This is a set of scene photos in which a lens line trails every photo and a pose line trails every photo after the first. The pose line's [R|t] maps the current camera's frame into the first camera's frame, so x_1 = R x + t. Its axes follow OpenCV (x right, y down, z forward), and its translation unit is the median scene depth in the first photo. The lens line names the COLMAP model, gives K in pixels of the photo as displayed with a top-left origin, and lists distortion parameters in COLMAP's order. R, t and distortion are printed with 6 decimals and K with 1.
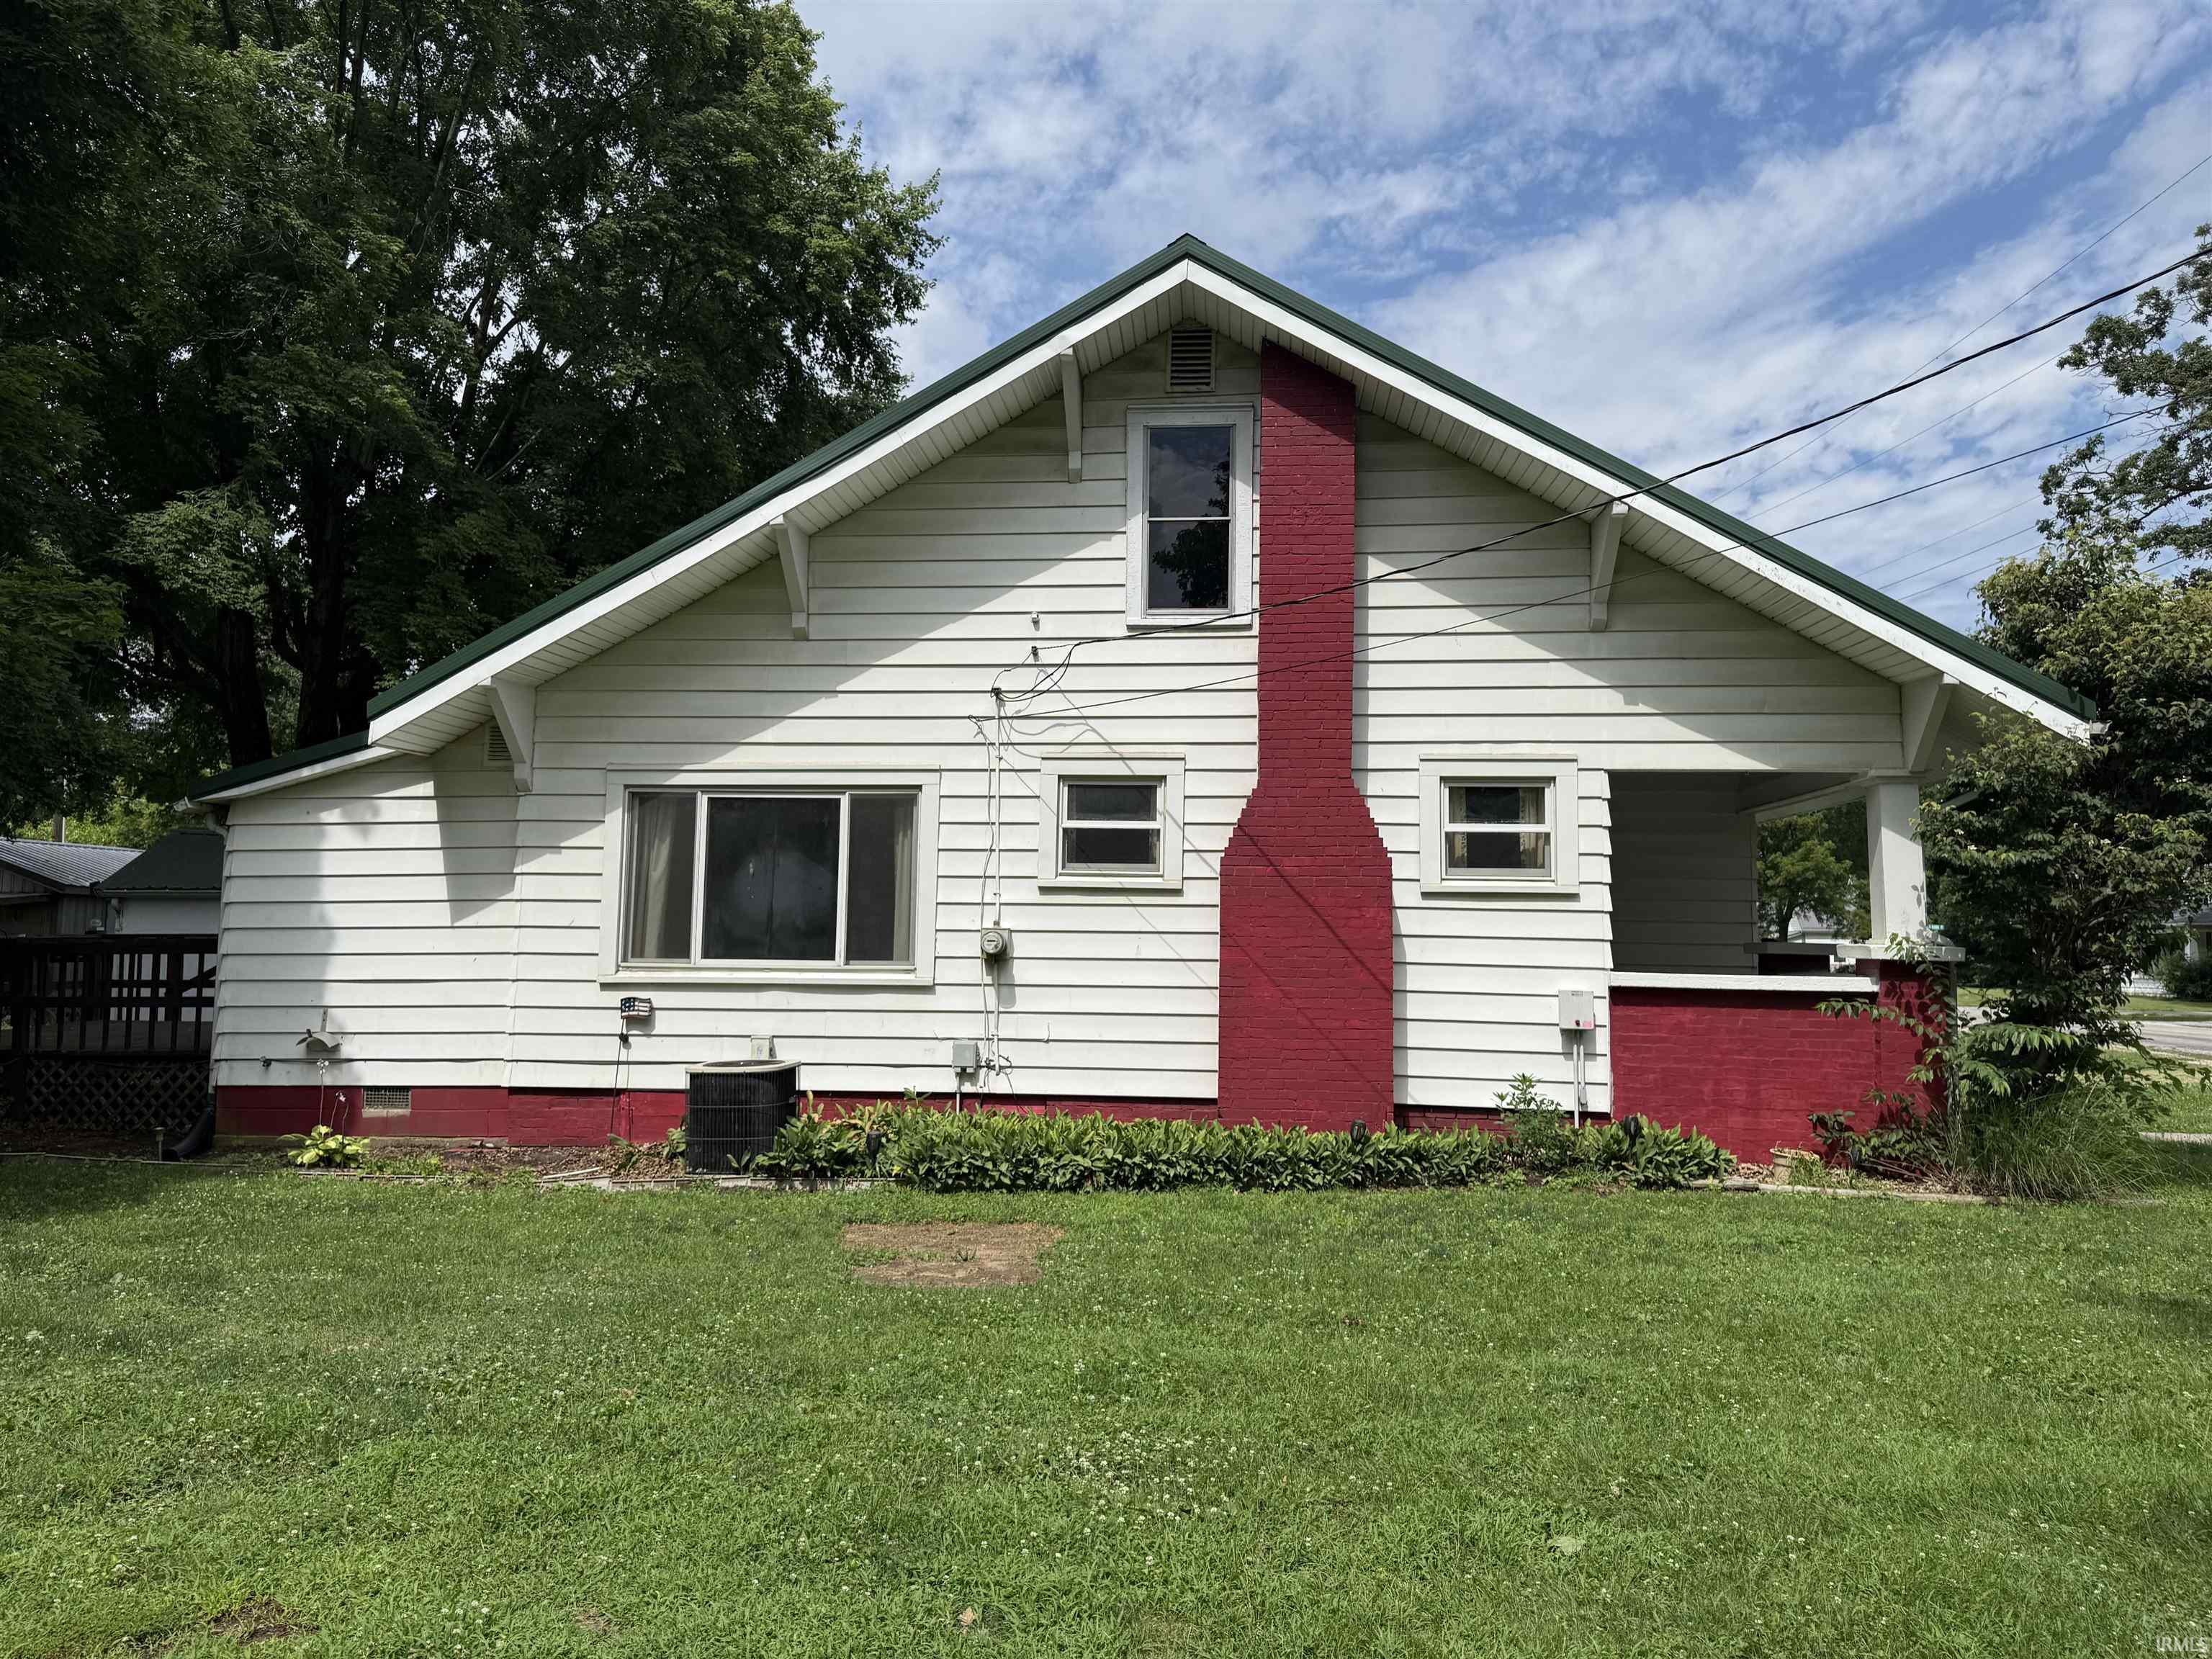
lens RADIAL K [[1574.4, 0, 1098.3], [0, 1574.4, 832.3], [0, 0, 1]] dist [0.013641, -0.001238]
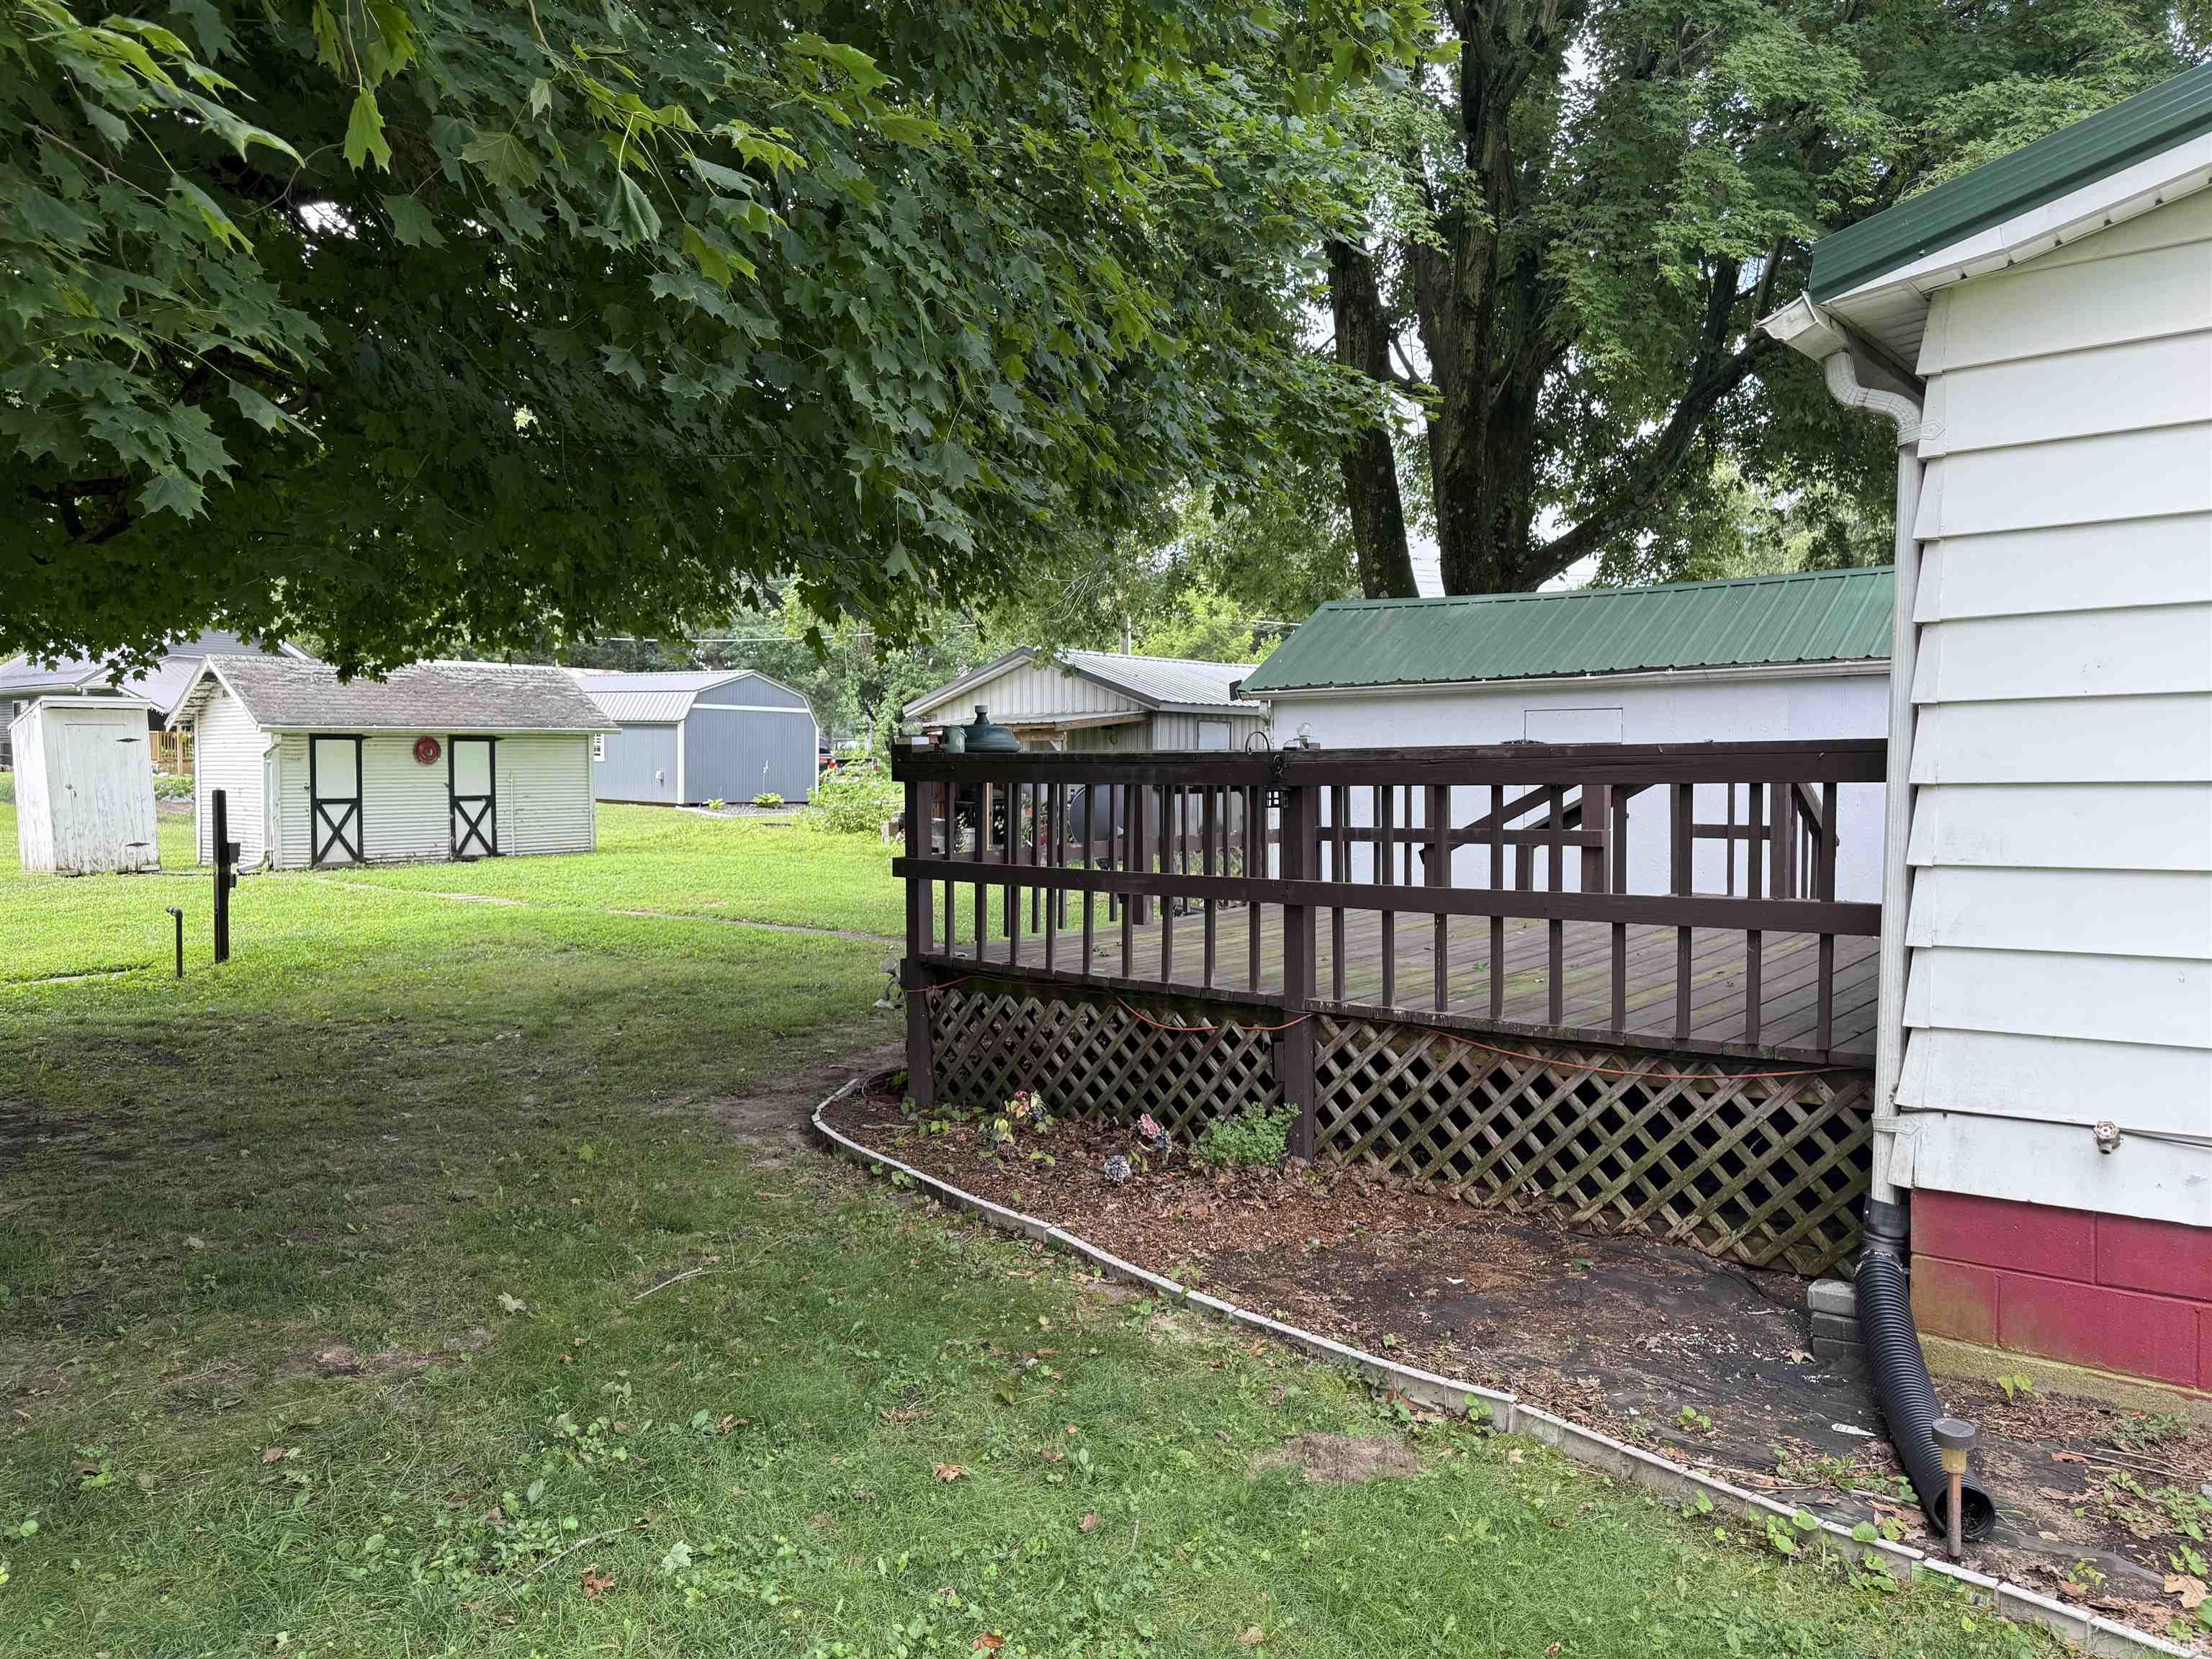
lens RADIAL K [[1574.4, 0, 1098.3], [0, 1574.4, 832.3], [0, 0, 1]] dist [0.013641, -0.001238]
pose [[0.841438, 0.011165, -0.540238, -0.493305], [0.047156, 0.994455, 0.094000, 0.046547], [0.538292, -0.104571, 0.836246, 0.607701]]
